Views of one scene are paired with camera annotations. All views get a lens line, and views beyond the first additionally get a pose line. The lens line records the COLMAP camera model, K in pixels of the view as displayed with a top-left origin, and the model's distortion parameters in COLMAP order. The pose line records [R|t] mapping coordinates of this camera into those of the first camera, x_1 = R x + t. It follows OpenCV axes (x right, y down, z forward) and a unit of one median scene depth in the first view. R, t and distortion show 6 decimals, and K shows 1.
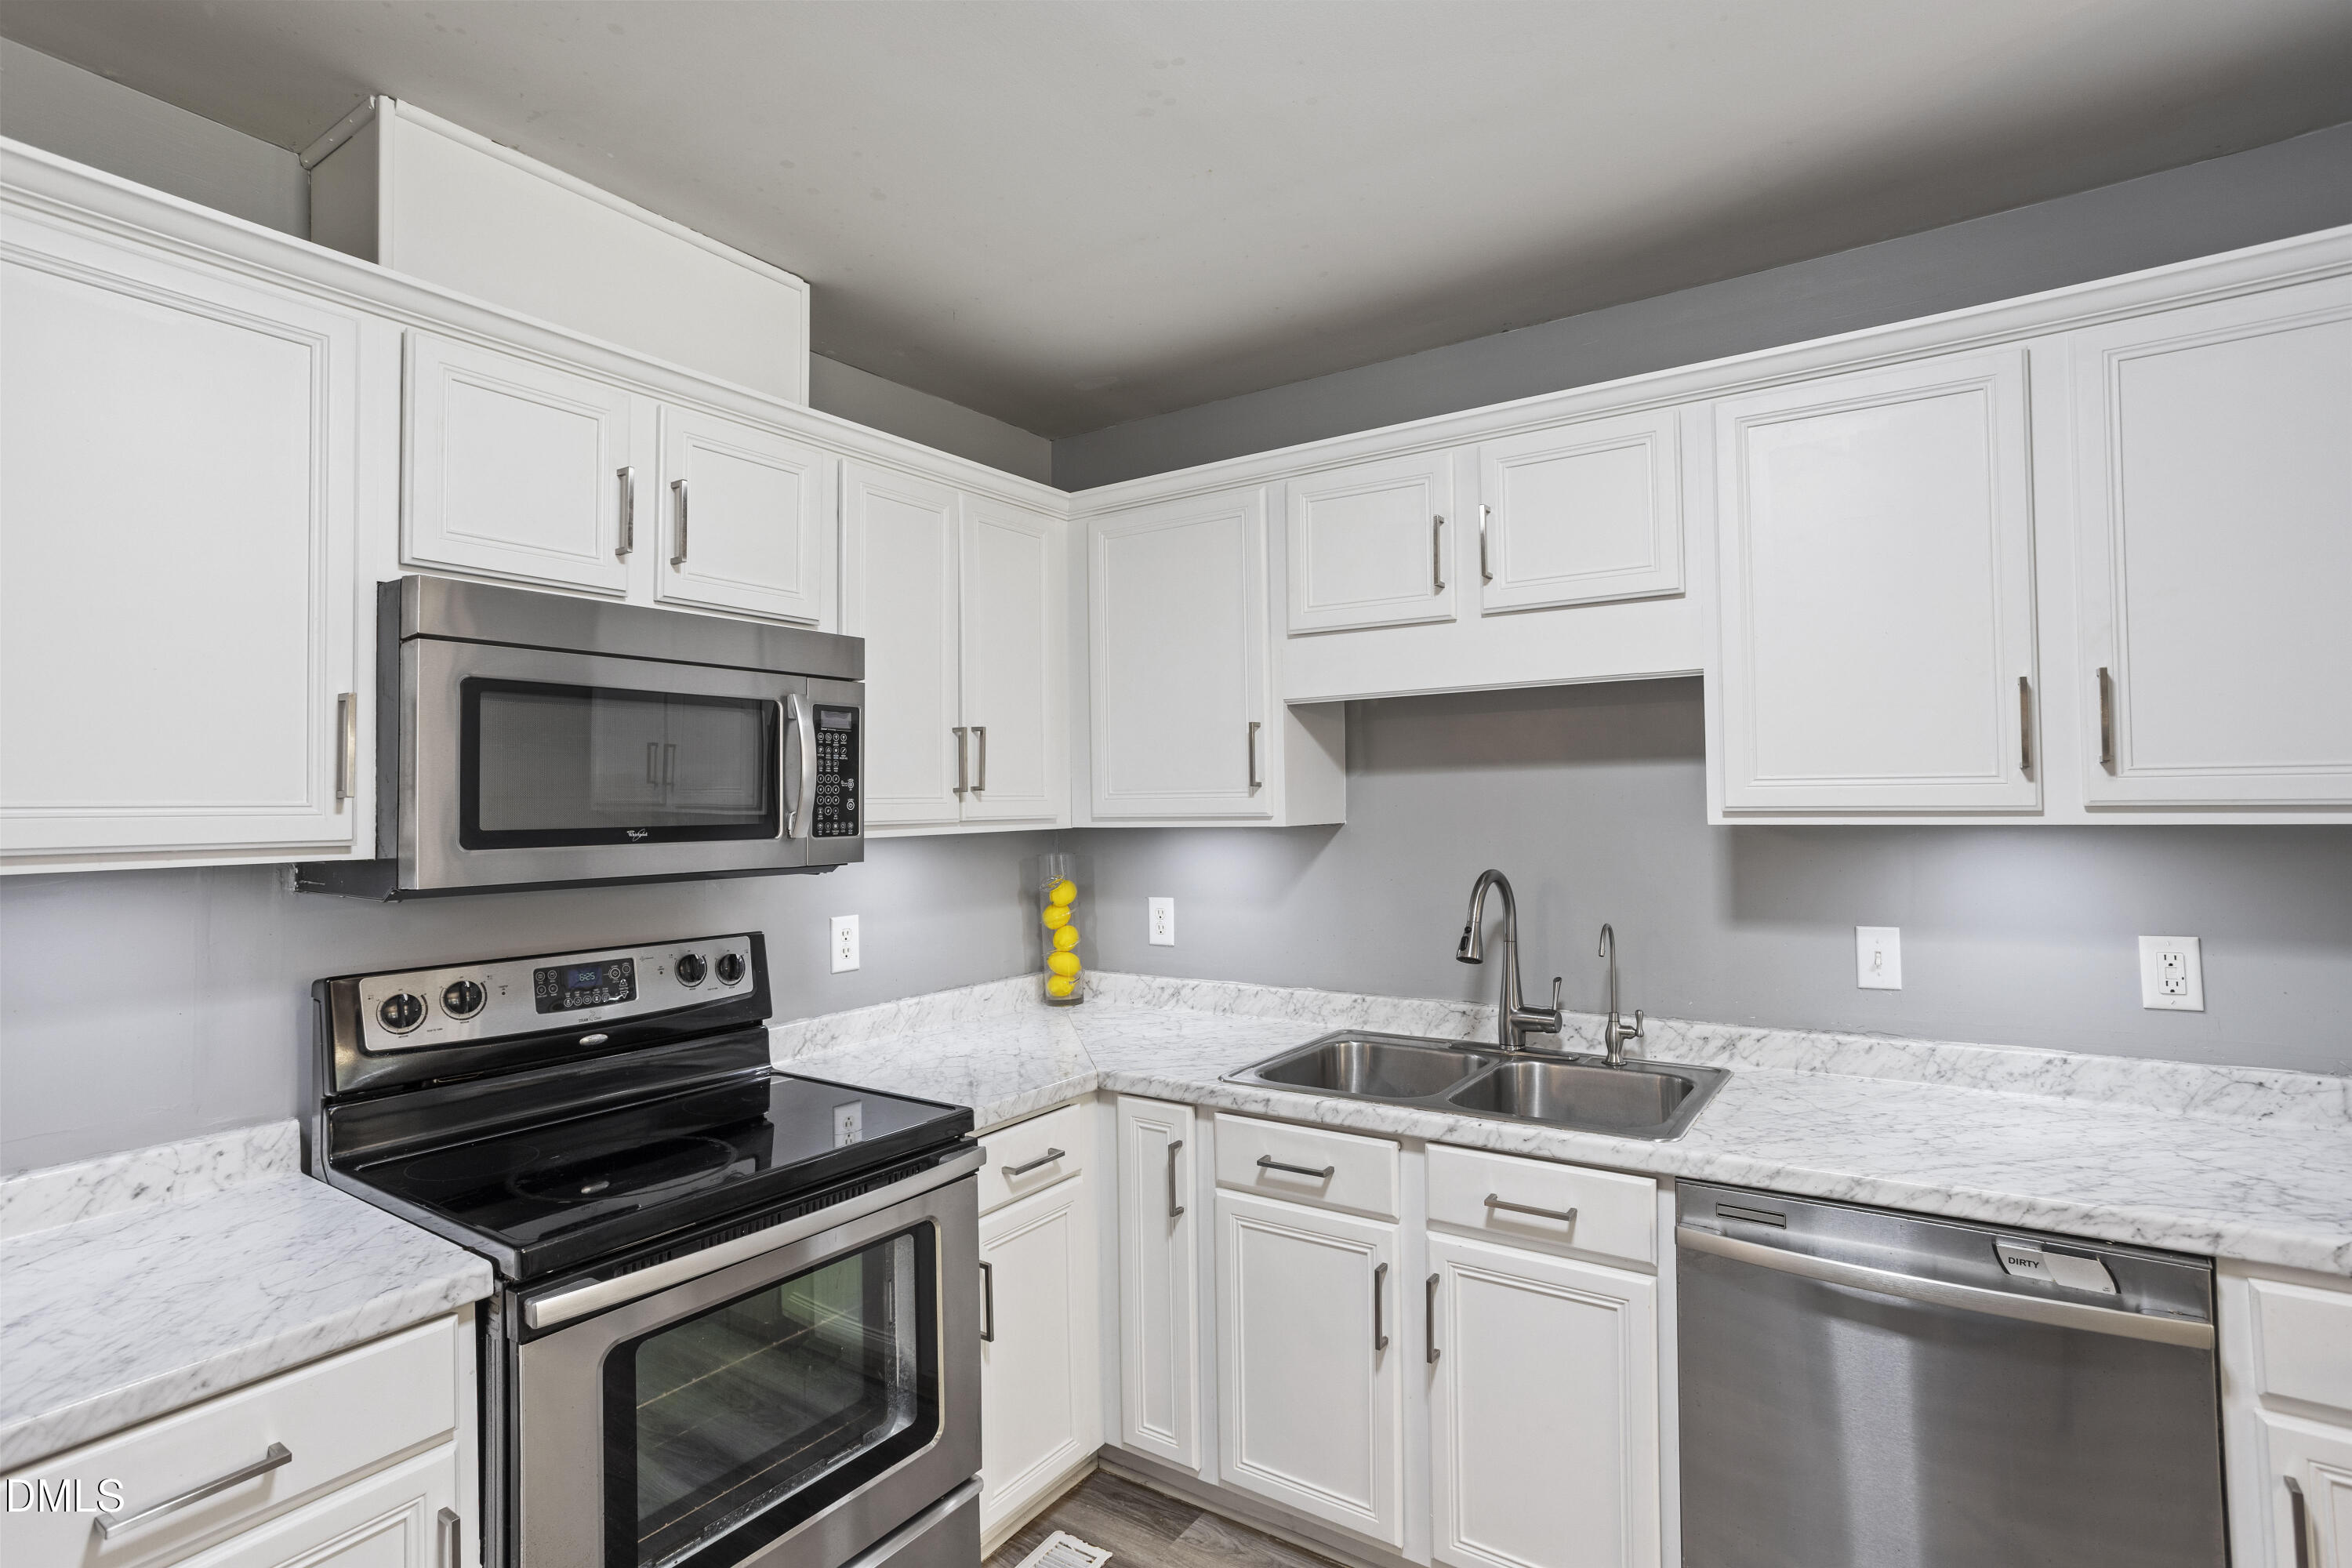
lens RADIAL K [[1141.2, 0, 1173.6], [0, 1141.2, 764.3], [0, 0, 1]] dist [-0.046651, 0.030269]
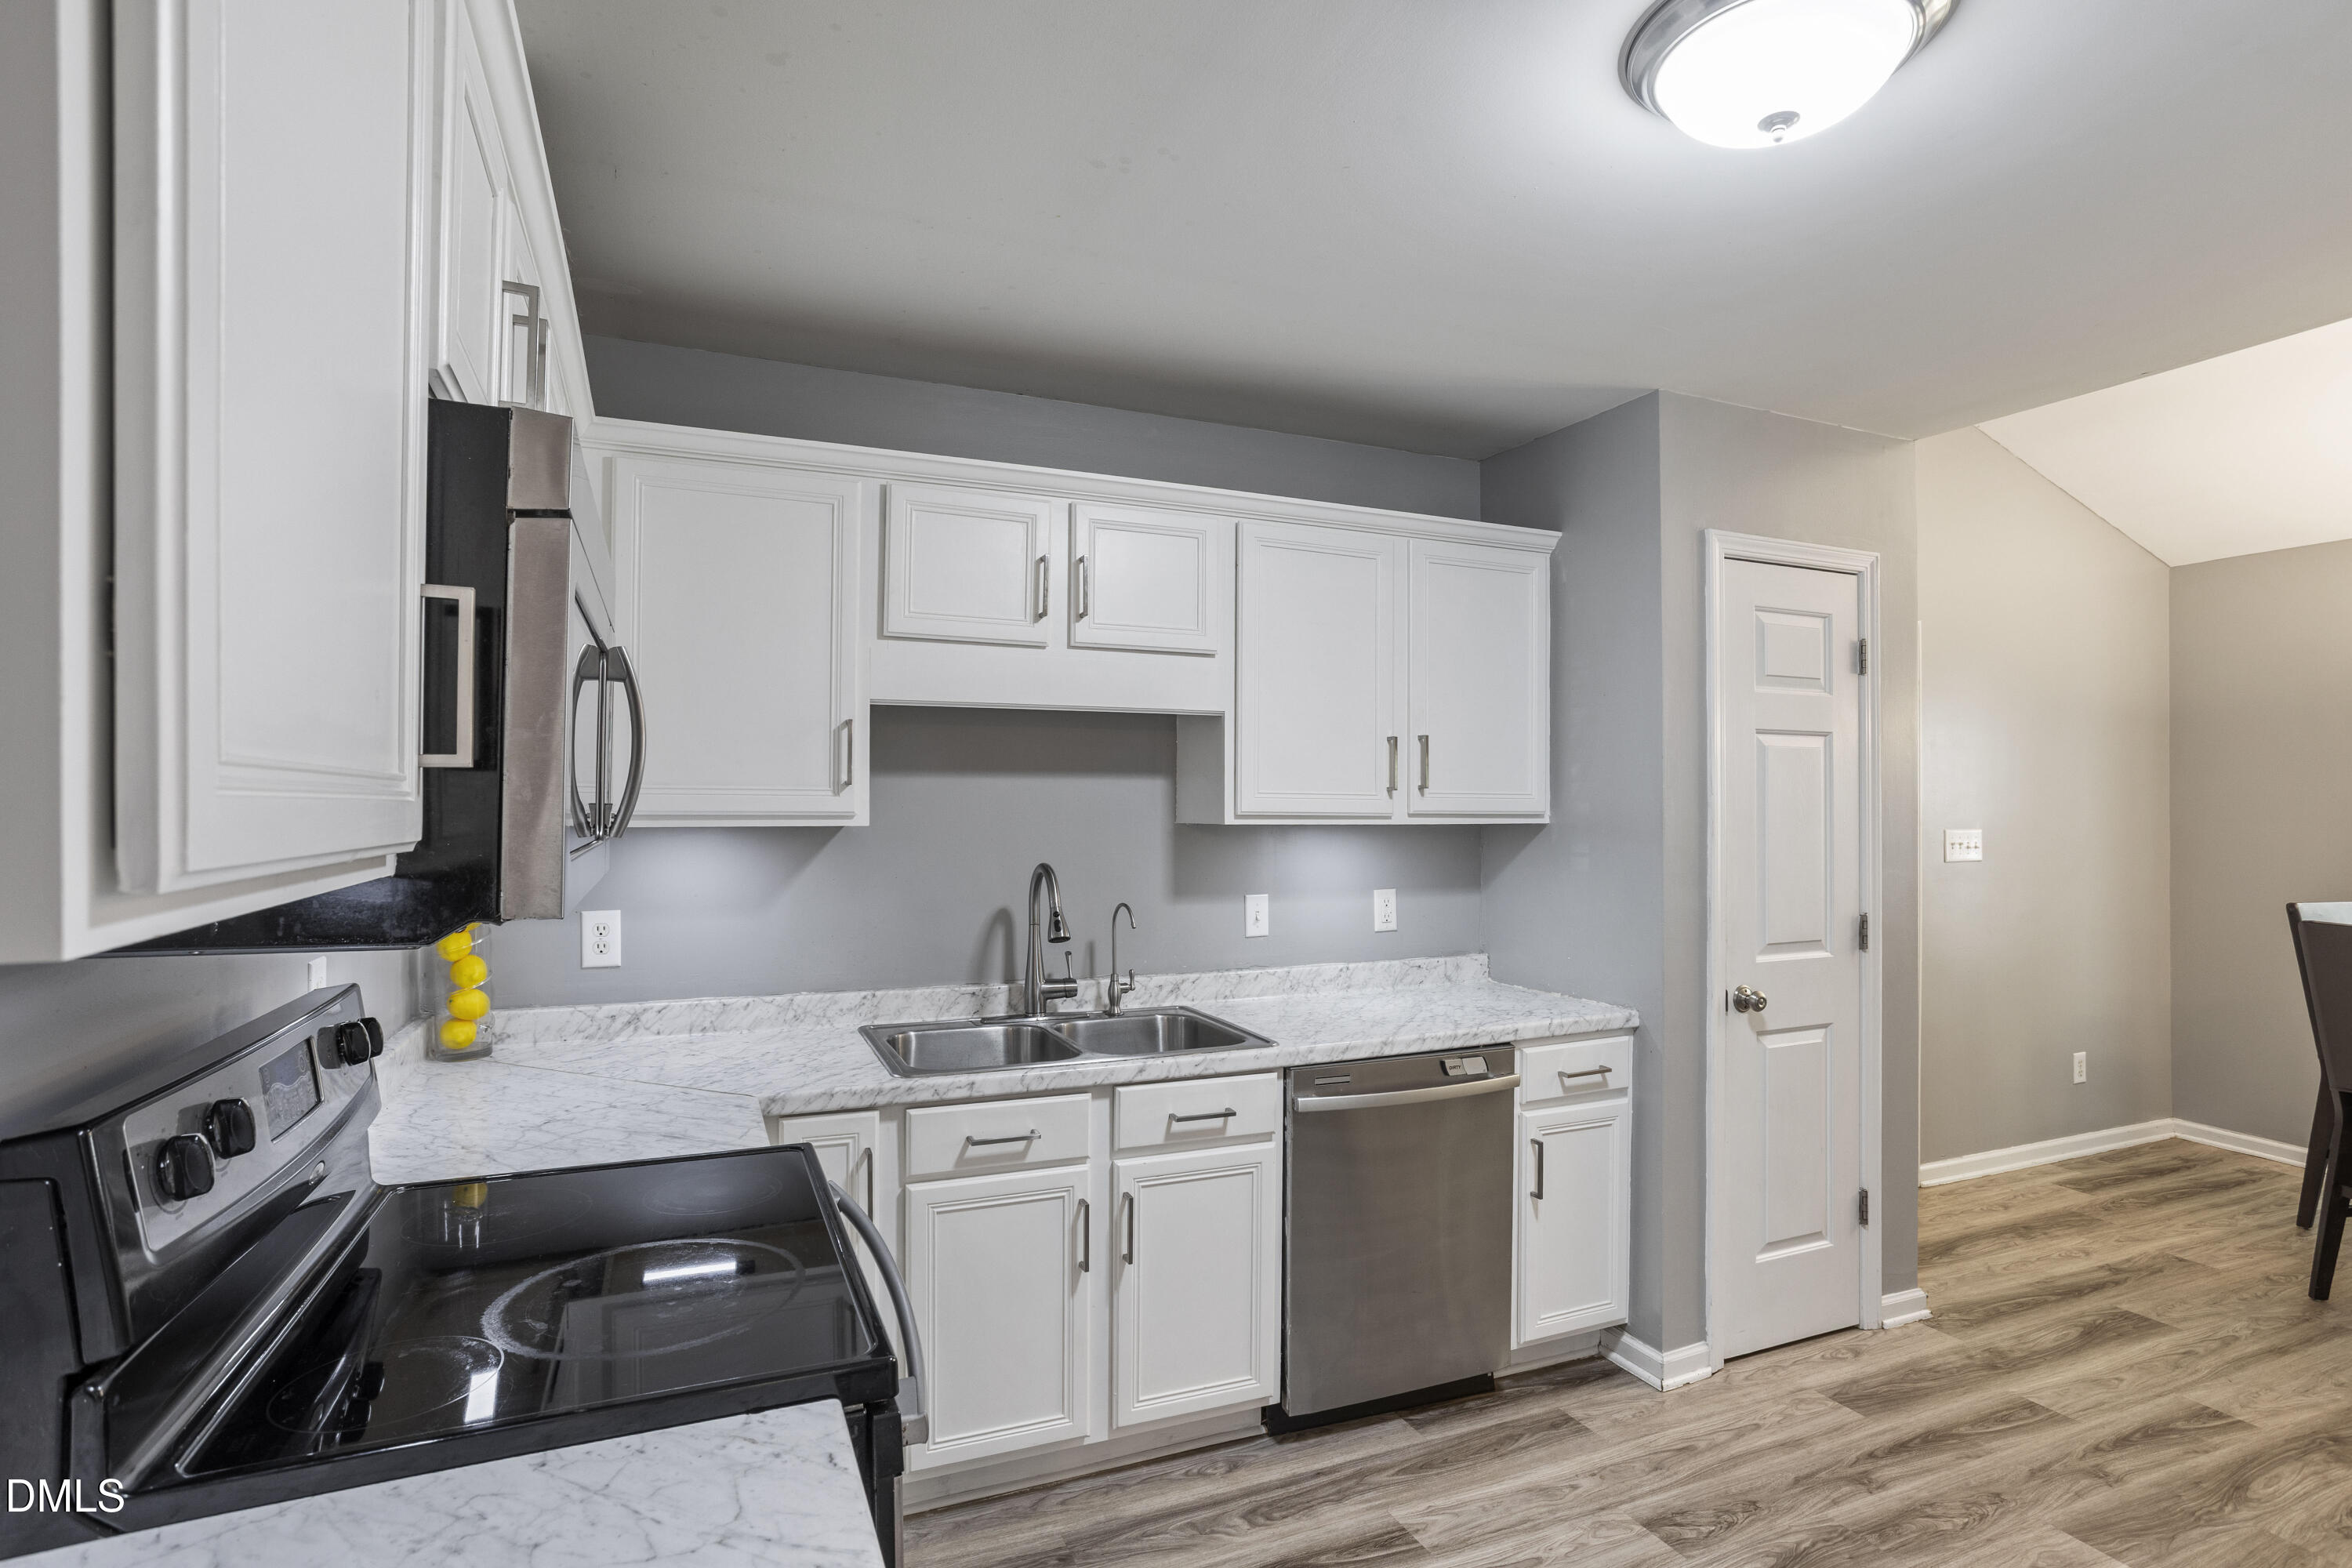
lens RADIAL K [[1173.7, 0, 1176.0], [0, 1173.7, 784.0], [0, 0, 1]] dist [-0.048912, 0.034395]
pose [[0.539519, 0.033815, 0.841294, -0.764683], [-0.041839, 0.999036, -0.013324, 0.025457], [-0.840933, -0.028010, 0.540413, 0.273103]]
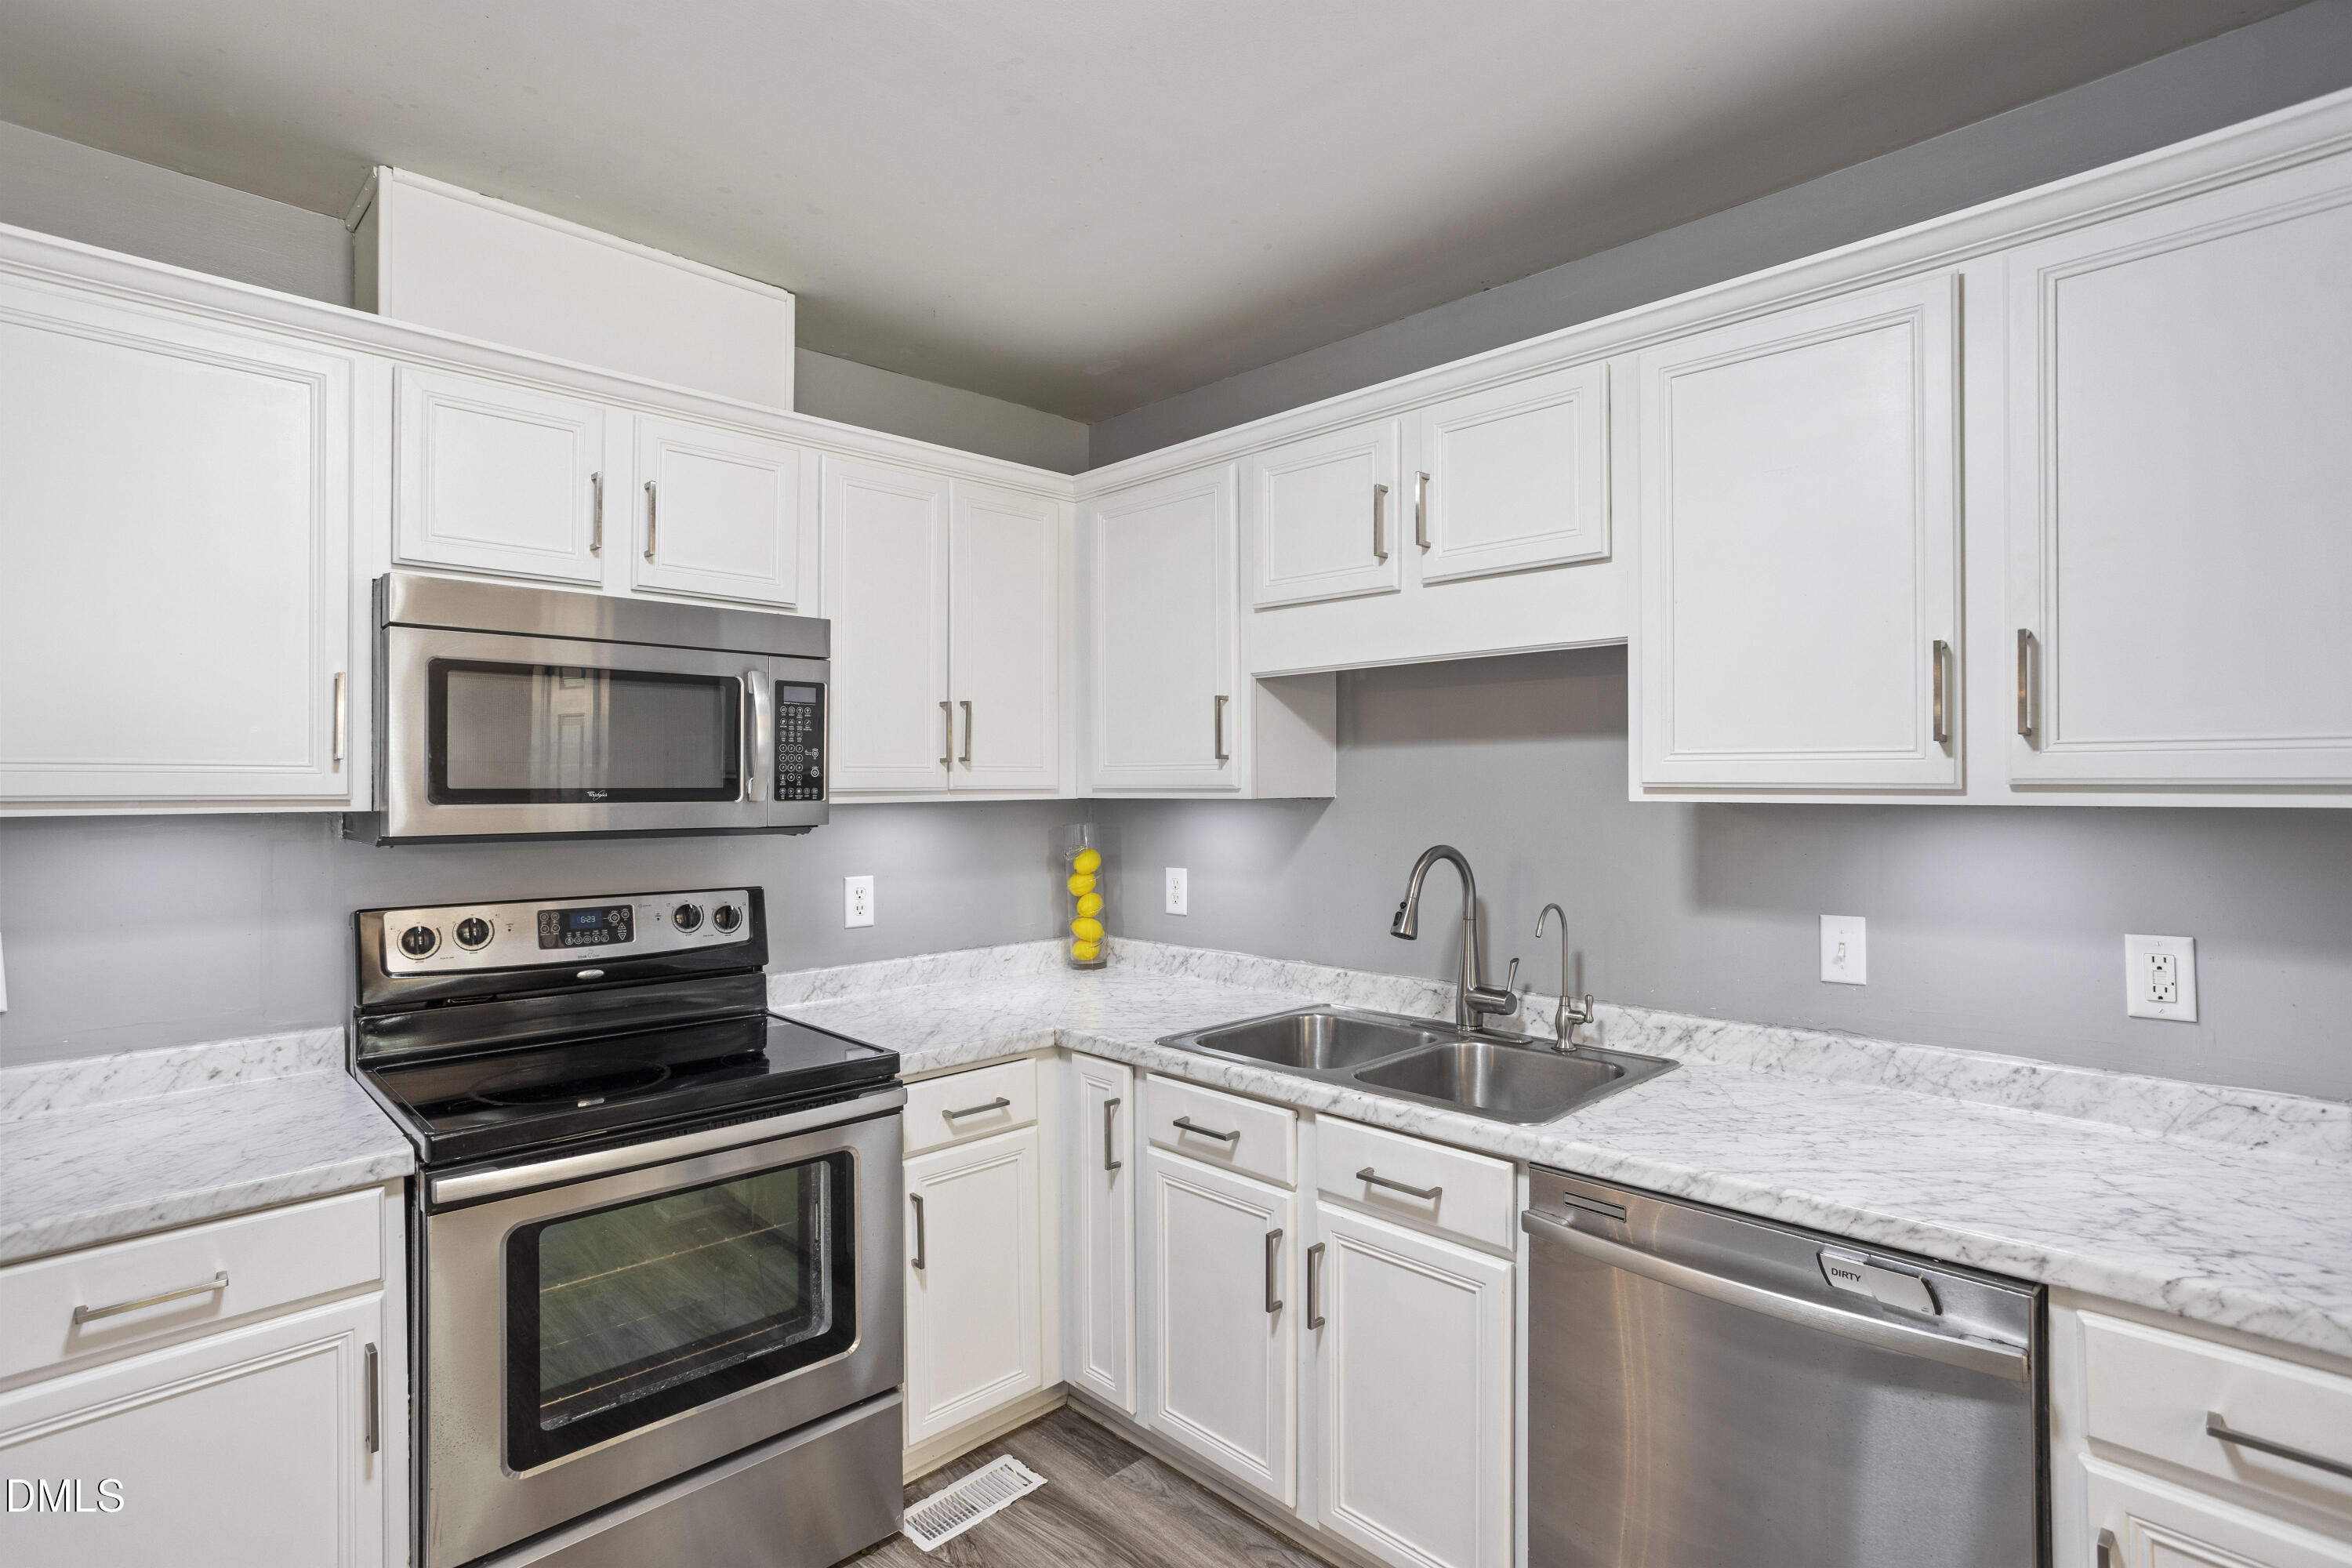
lens RADIAL K [[1141.2, 0, 1173.6], [0, 1141.2, 764.3], [0, 0, 1]] dist [-0.046651, 0.030269]
pose [[0.980671, 0.007942, -0.195504, 0.280777], [-0.004197, 0.999800, 0.019562, 0.005389], [0.195620, -0.018363, 0.980508, -0.006099]]
